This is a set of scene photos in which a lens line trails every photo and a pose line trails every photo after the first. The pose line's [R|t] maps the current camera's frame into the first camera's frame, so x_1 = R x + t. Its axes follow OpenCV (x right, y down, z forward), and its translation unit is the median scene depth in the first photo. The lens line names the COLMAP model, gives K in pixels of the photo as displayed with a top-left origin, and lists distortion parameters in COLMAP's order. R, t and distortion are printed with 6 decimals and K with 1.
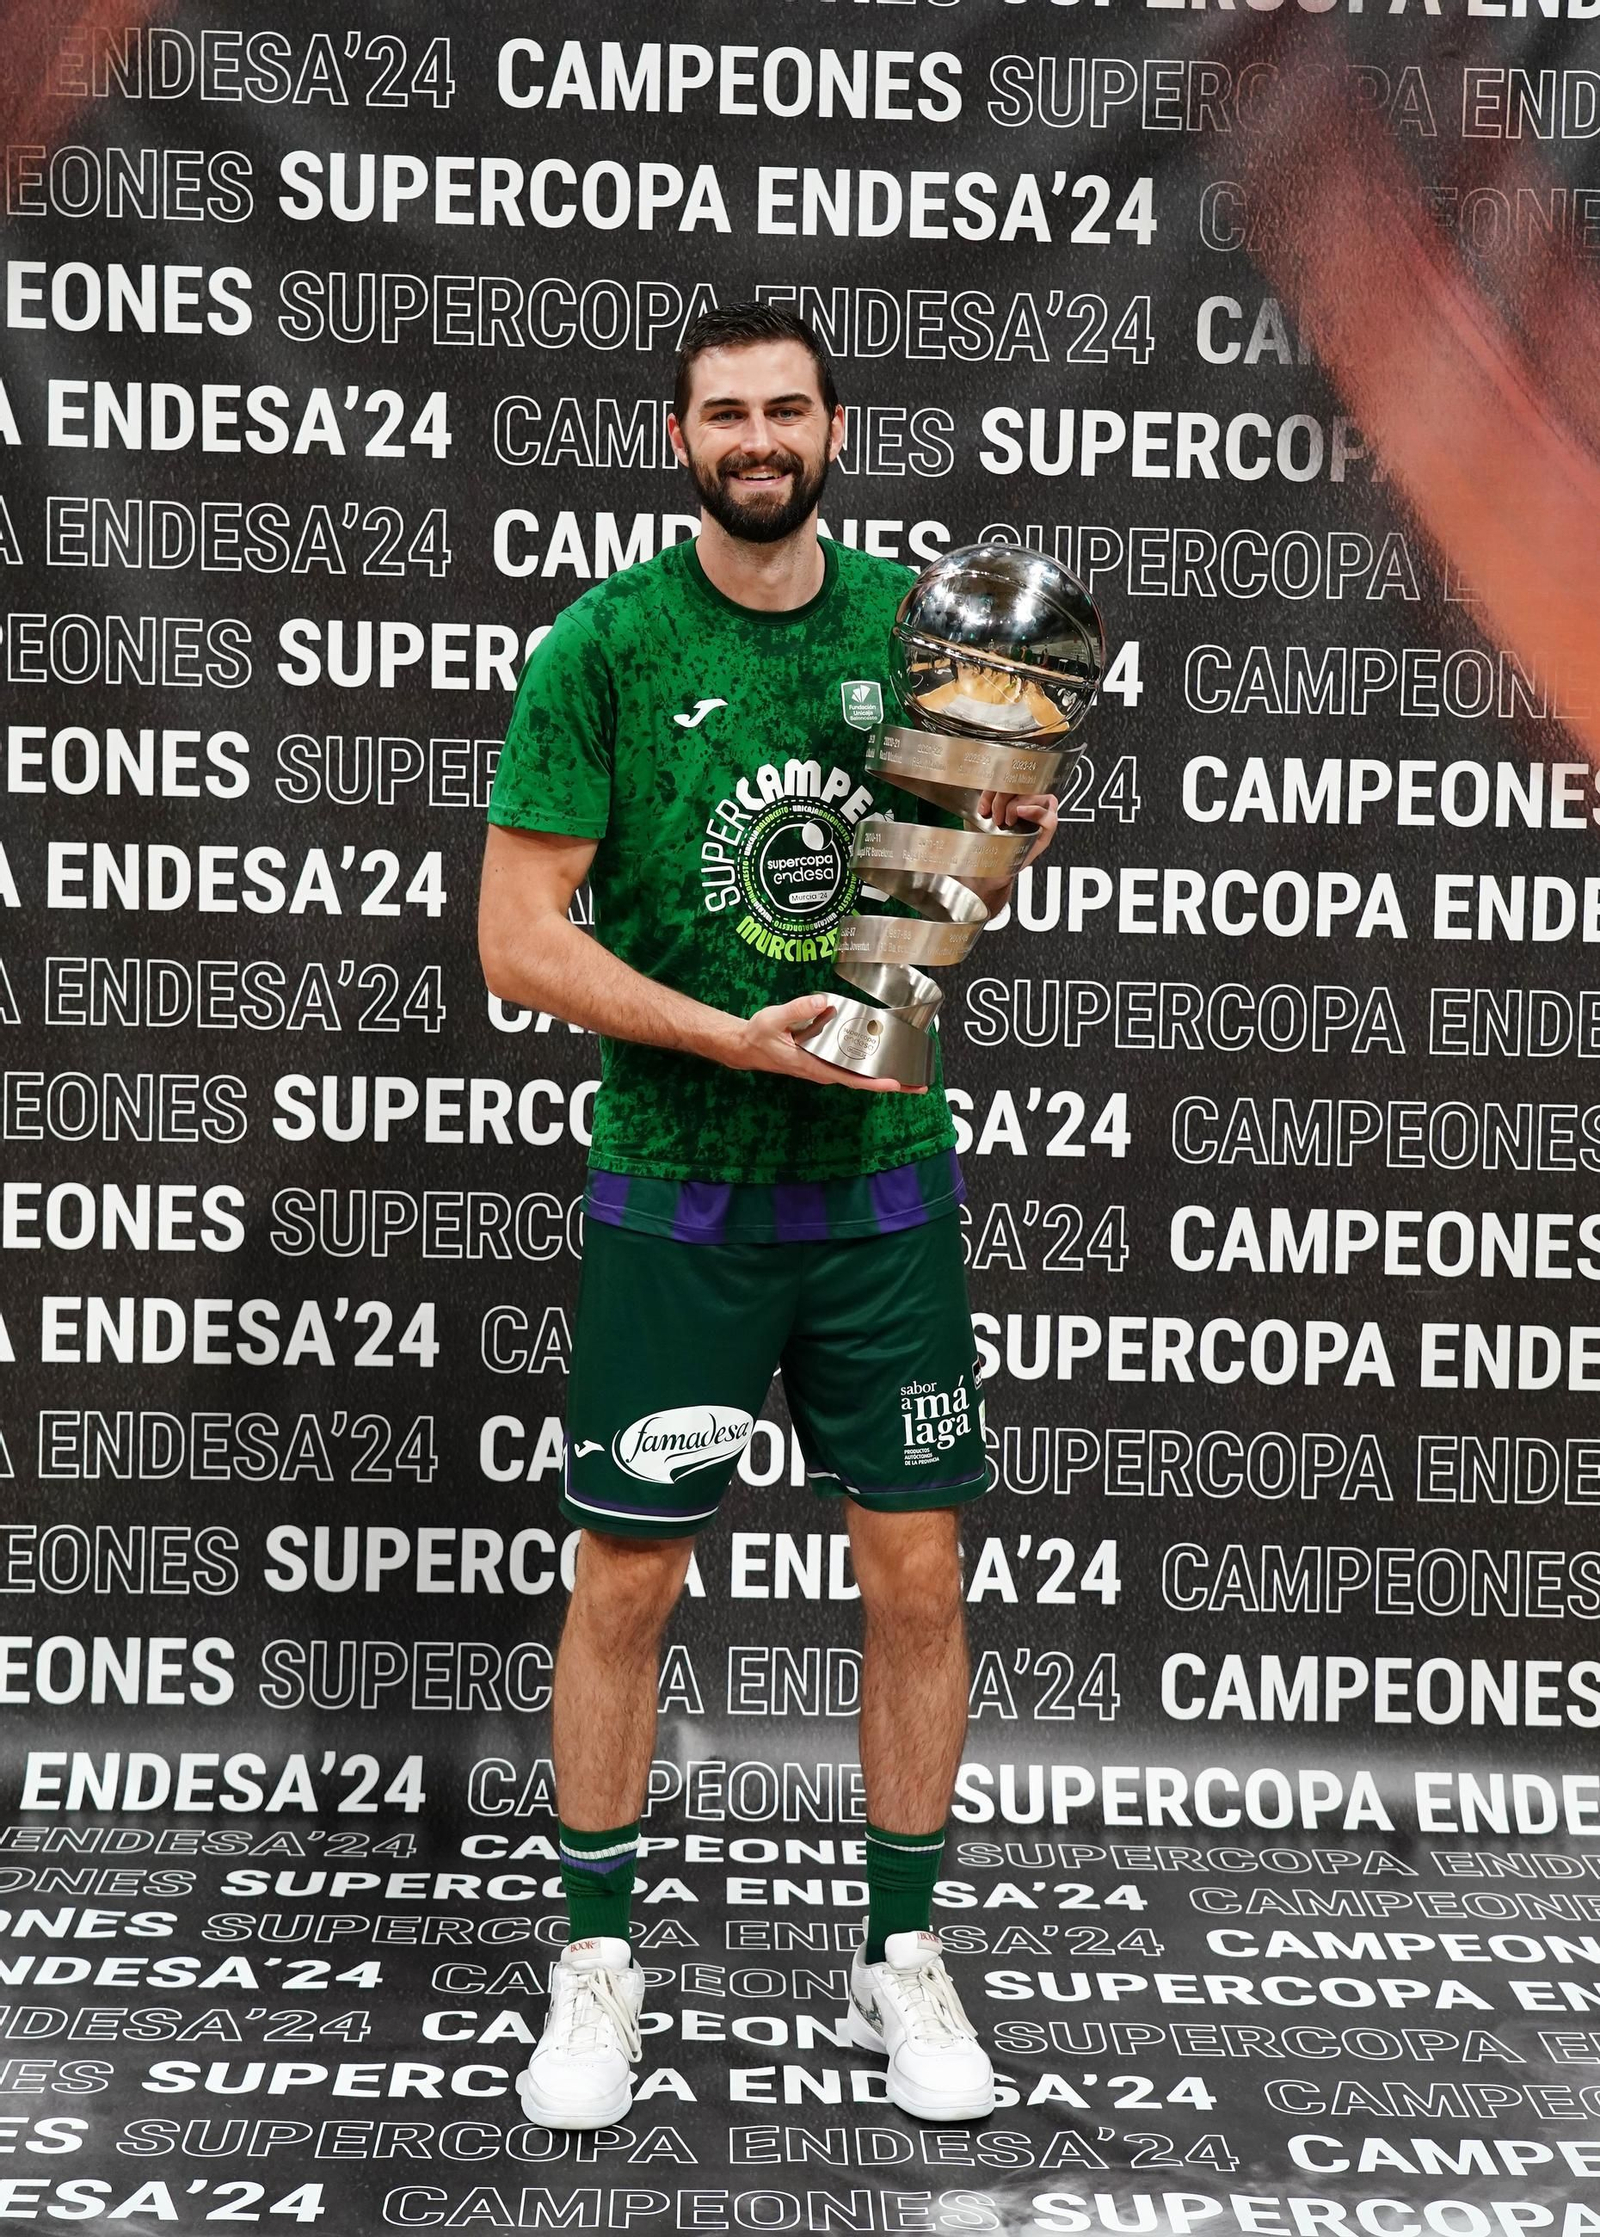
lens RADIAL K [[3579.9, 0, 873.5], [0, 3579.9, 1087.1], [0, 0, 1]] dist [0.022072, 0.000000]
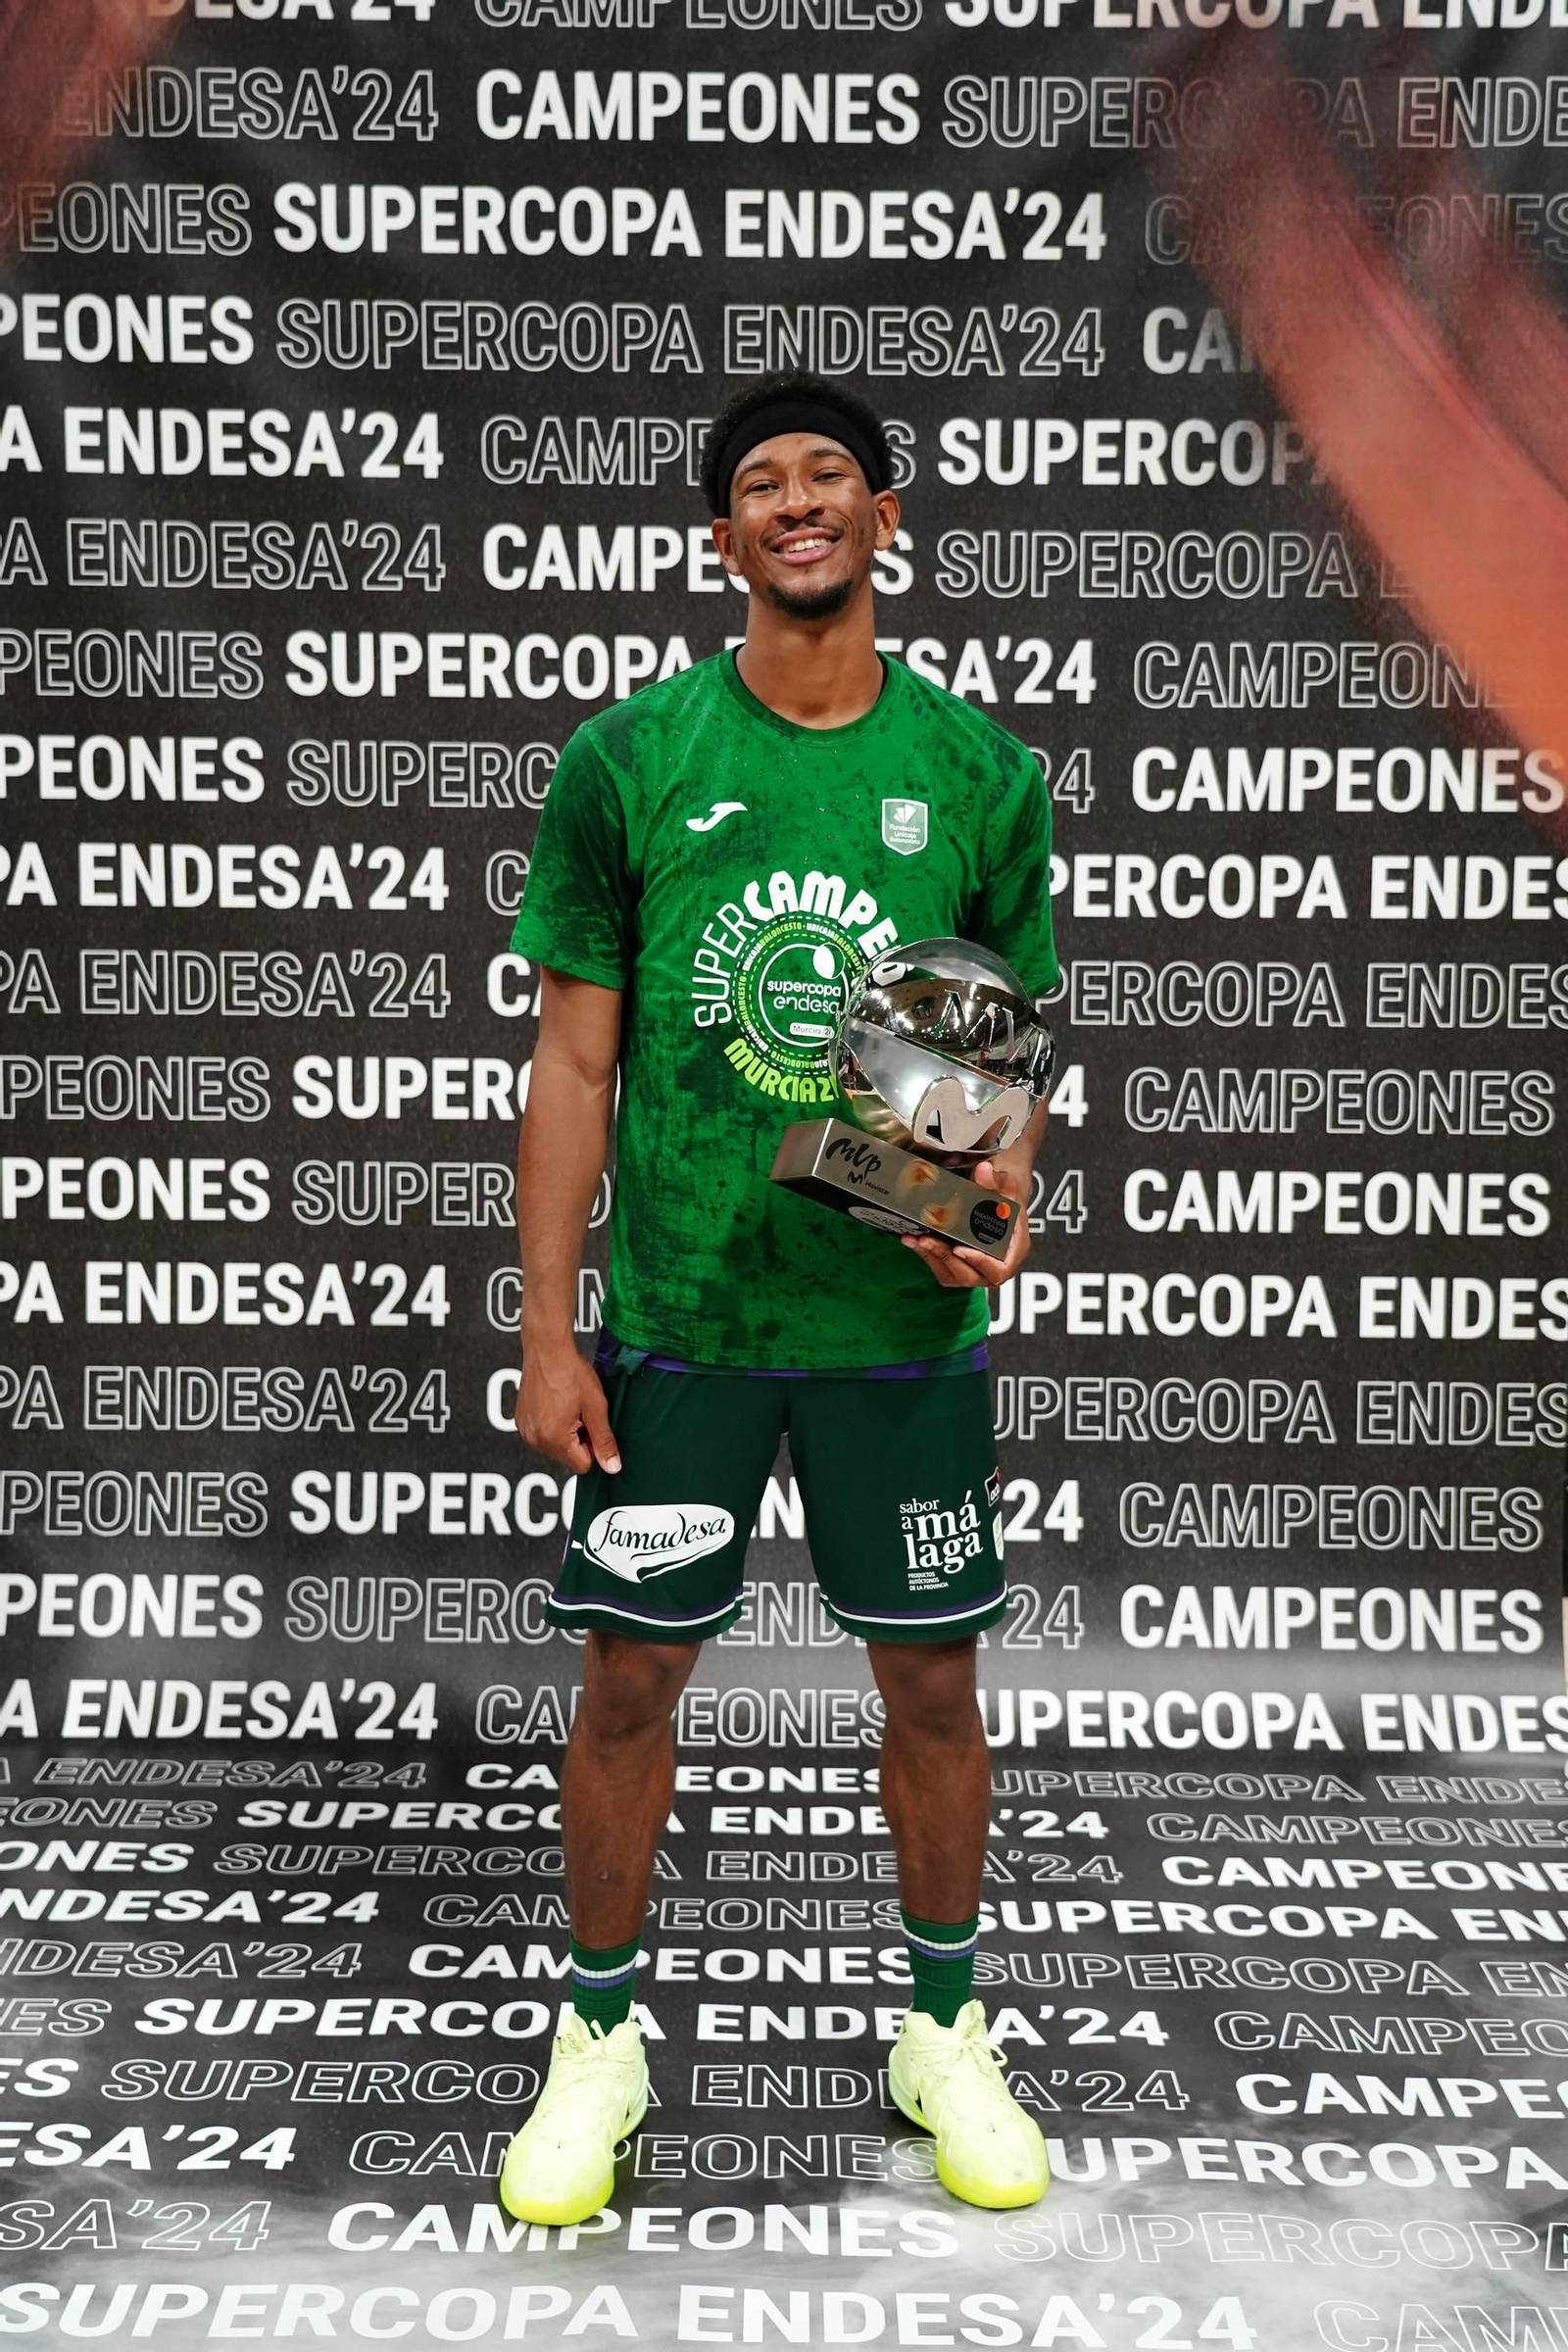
lens RADIAL K [[2770.0, 0, 822.5], [0, 2770.0, 1167.7], [0, 0, 1]] dist [0.060563, 0.000000]
pose [[0.999160, -0.010124, -0.039709, 0.025786], [0.011506, 0.999330, 0.034750, 0.002446], [0.039331, -0.035177, 0.998607, 0.168590]]
